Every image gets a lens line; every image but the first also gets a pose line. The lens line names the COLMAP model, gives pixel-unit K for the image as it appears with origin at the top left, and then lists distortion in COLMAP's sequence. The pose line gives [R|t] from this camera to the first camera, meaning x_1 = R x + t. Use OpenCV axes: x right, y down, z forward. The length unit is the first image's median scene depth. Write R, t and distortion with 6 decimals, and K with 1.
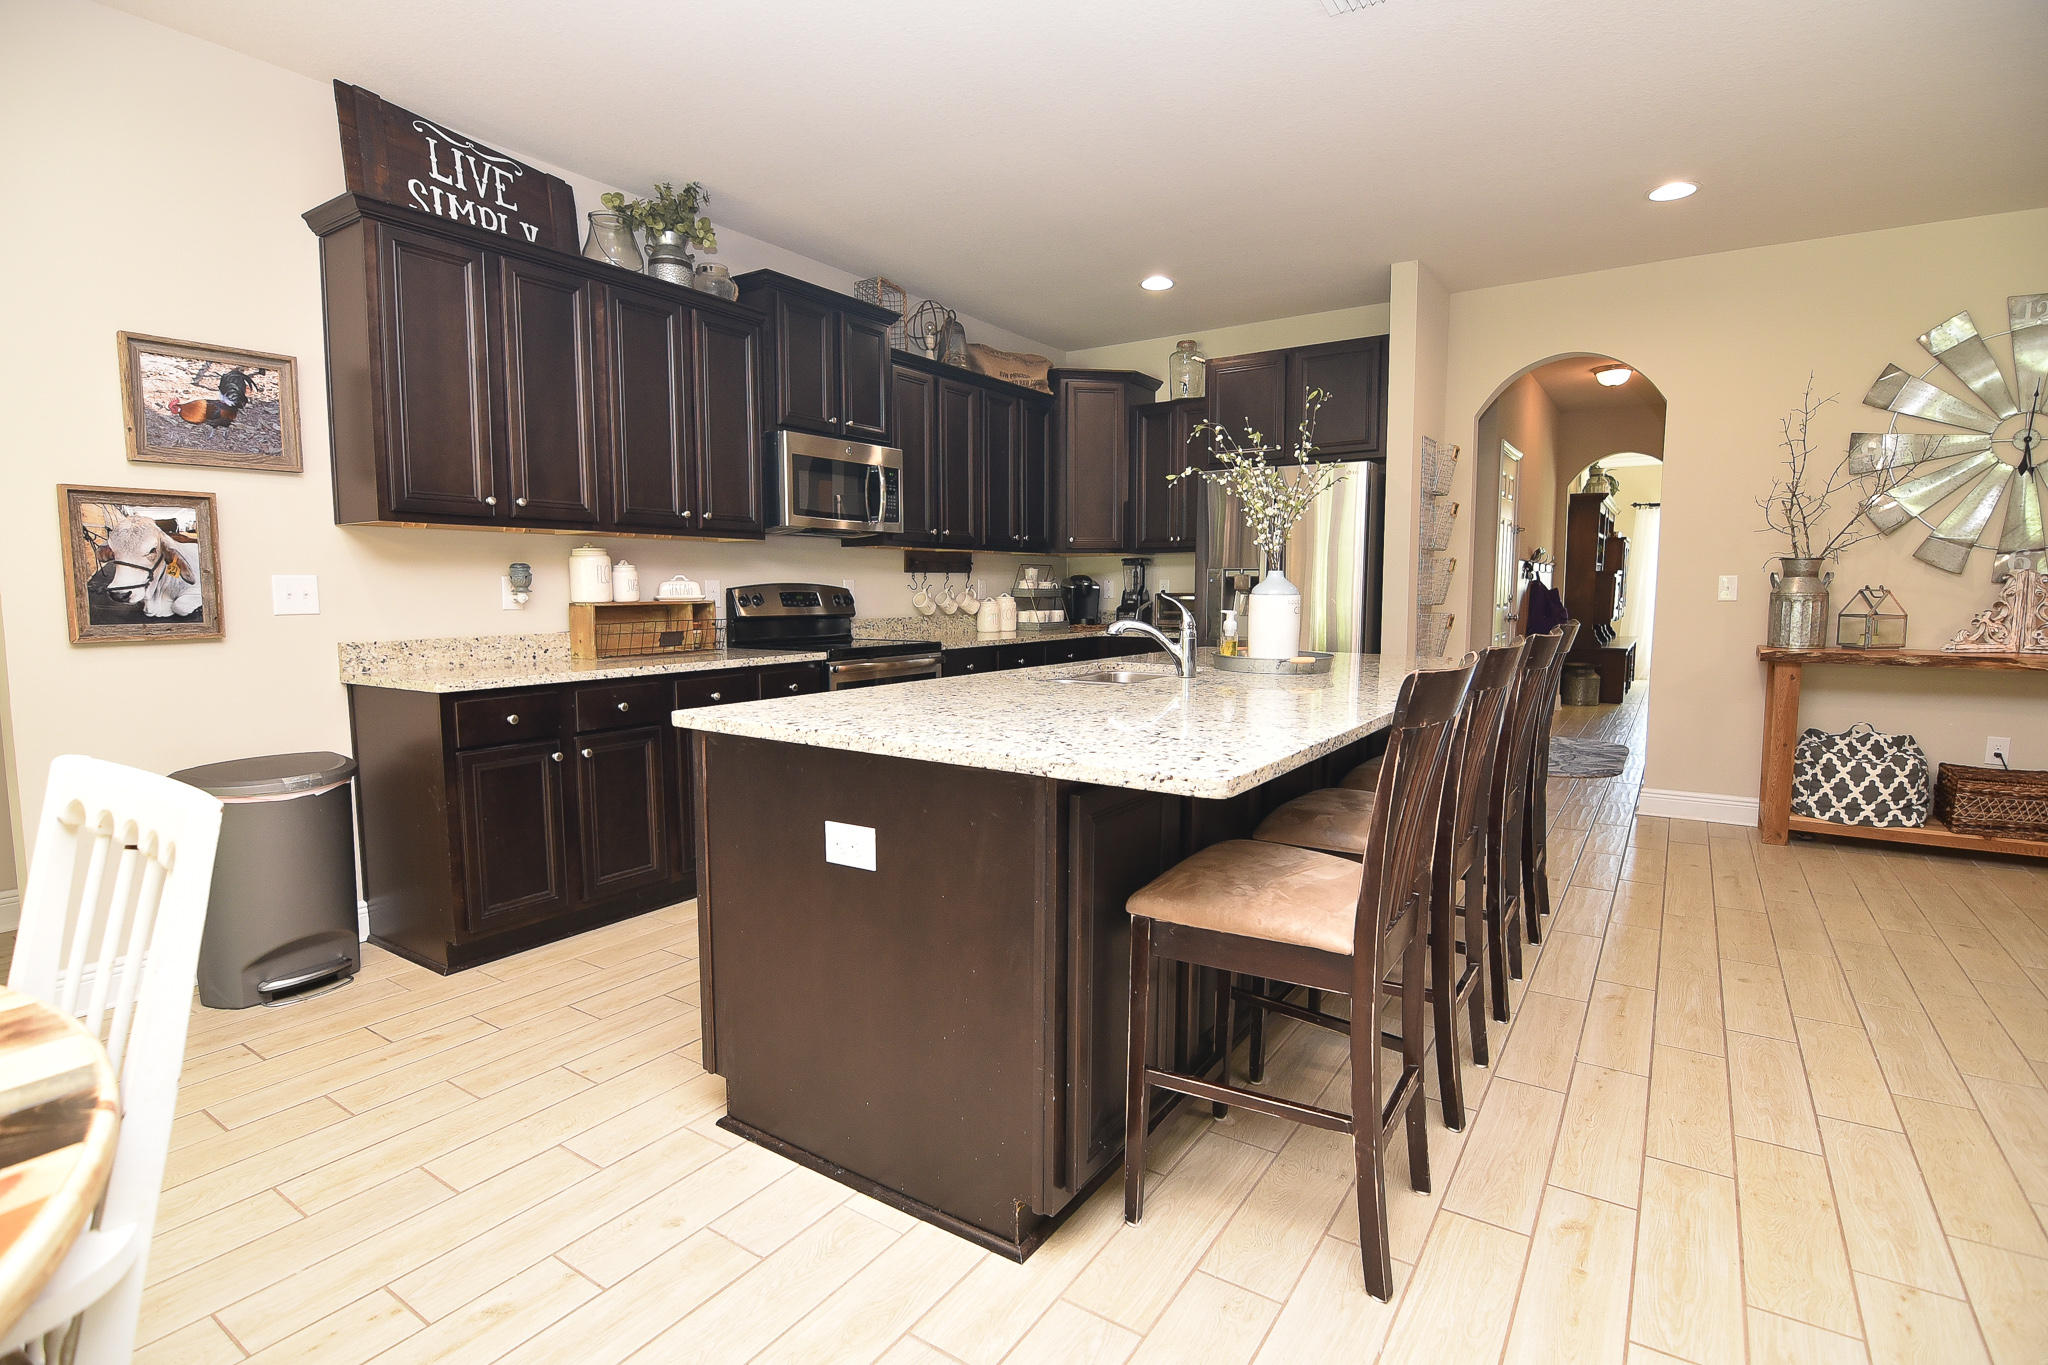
lens RADIAL K [[987.4, 0, 1017.5], [0, 987.4, 680.8], [0, 0, 1]] dist [-0.017213, -0.004683]
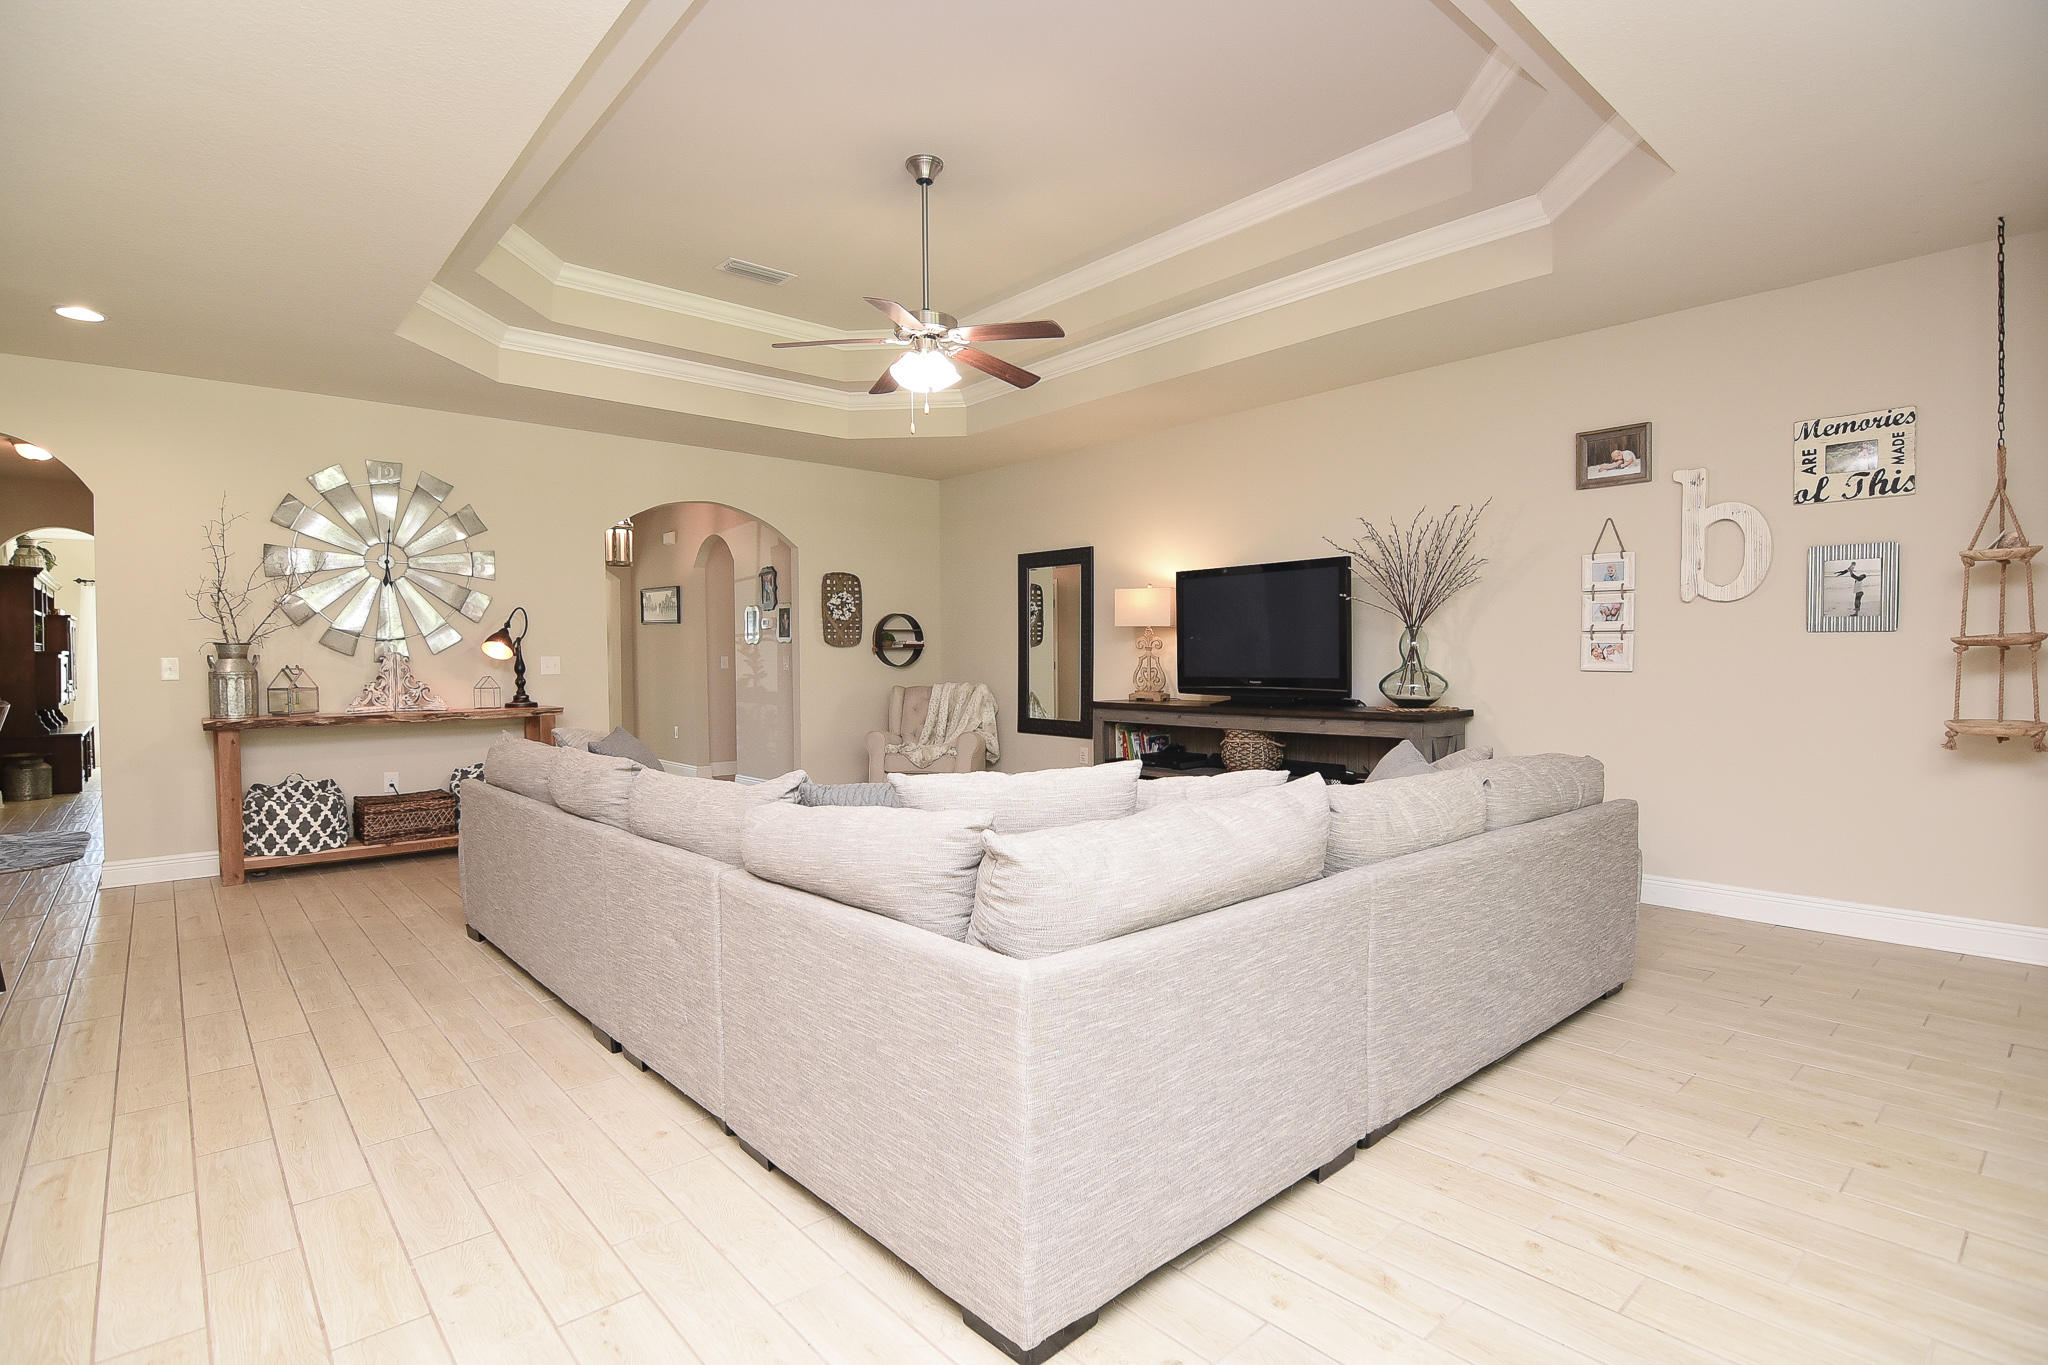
lens RADIAL K [[987.4, 0, 1017.8], [0, 987.4, 692.5], [0, 0, 1]] dist [-0.017213, -0.004683]
pose [[0.247882, -0.031412, 0.968281, -0.132920], [0.098229, 0.995138, 0.007136, 0.023763], [-0.963798, 0.093344, 0.249762, -0.253302]]
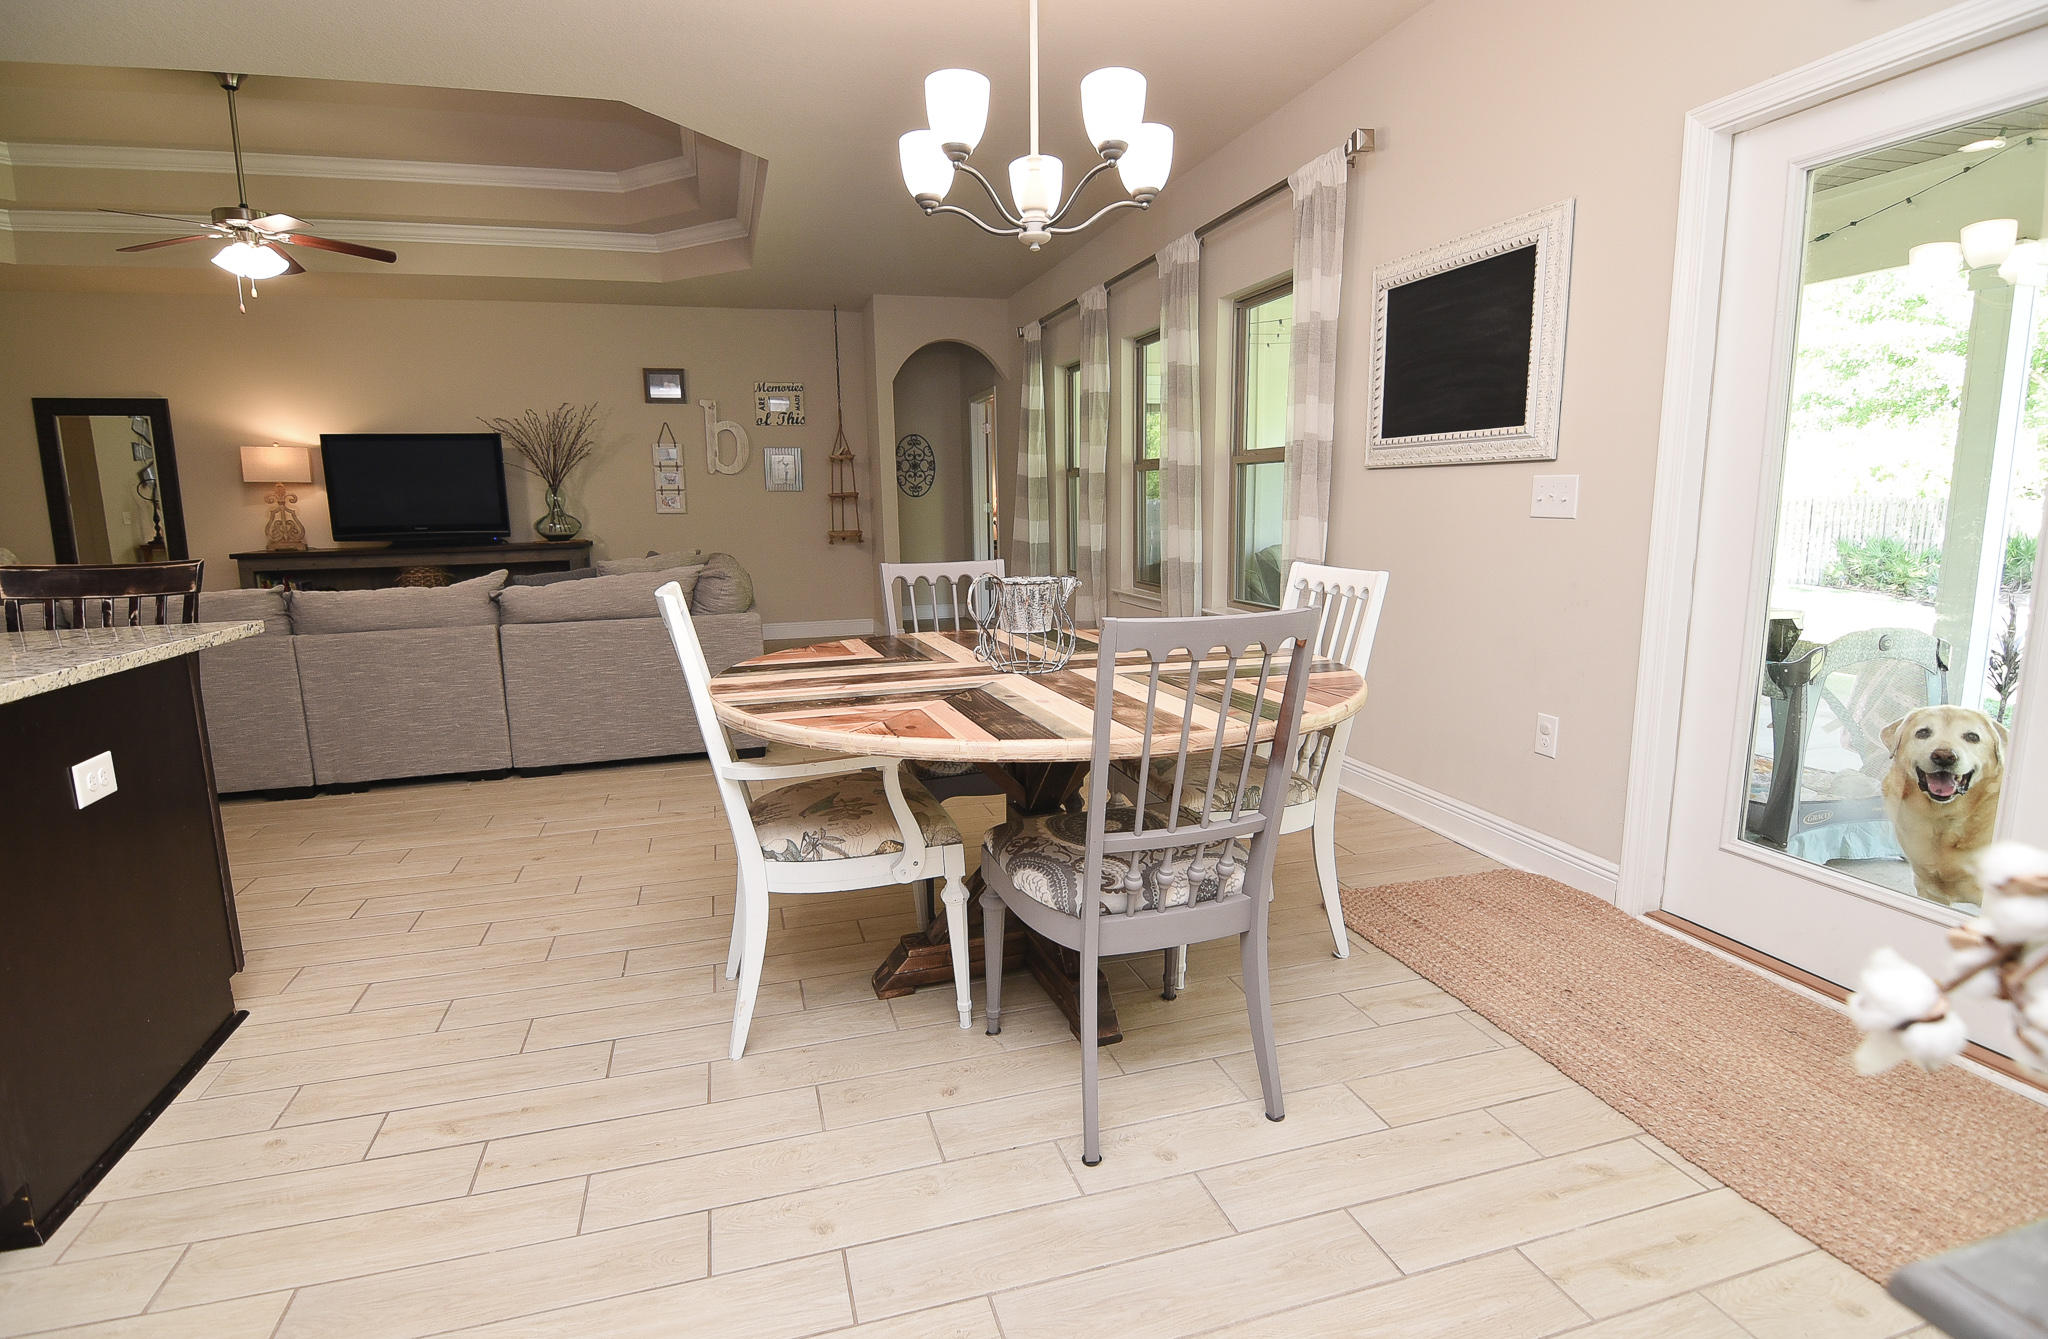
lens RADIAL K [[1006.4, 0, 1022.2], [0, 1006.4, 670.1], [0, 0, 1]] dist [-0.021862, -0.002153]
pose [[-0.777903, -0.090255, 0.621869, -0.701619], [0.076998, 0.968483, 0.236879, -0.045909], [-0.623649, 0.232152, -0.746437, 0.533115]]
